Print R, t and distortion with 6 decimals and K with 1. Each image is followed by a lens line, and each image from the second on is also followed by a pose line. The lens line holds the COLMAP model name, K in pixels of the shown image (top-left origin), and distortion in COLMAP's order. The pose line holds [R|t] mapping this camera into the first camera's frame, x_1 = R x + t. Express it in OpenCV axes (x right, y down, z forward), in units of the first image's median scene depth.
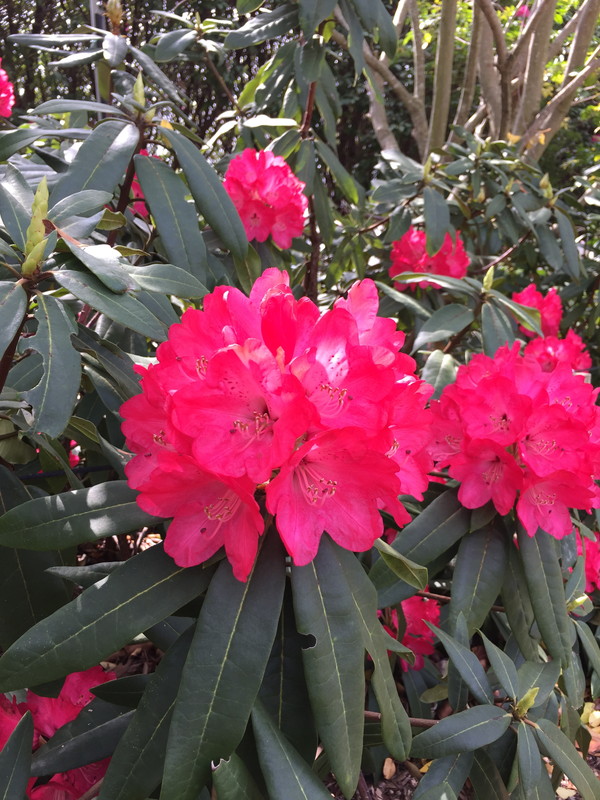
lens RADIAL K [[679.3, 0, 300.0], [0, 679.3, 400.0], [0, 0, 1]] dist [0.062832, -0.003682]
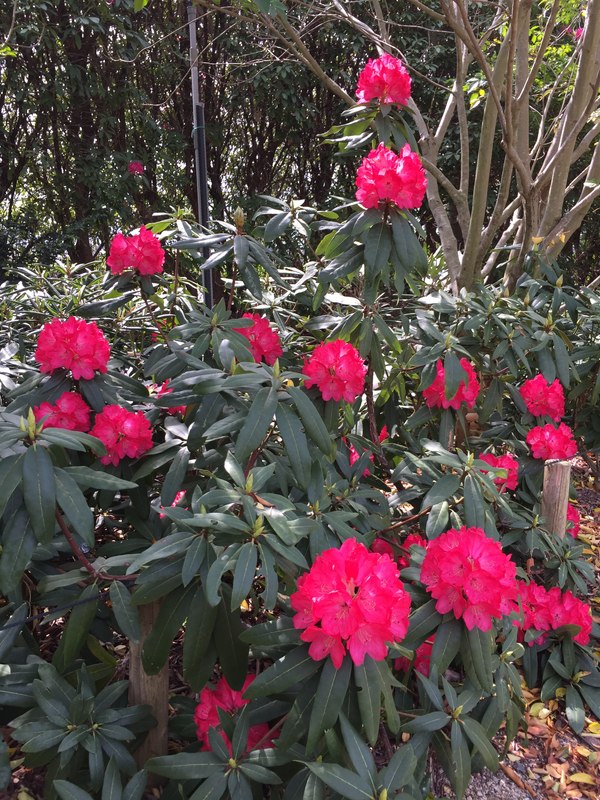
lens RADIAL K [[665.0, 0, 300.0], [0, 665.0, 400.0], [0, 0, 1]] dist [0.066315, 0.002401]
pose [[0.996087, 0.026600, -0.084280, -0.018025], [-0.023059, 0.998821, 0.042715, -0.549985], [0.085317, -0.040605, 0.995526, -0.996846]]
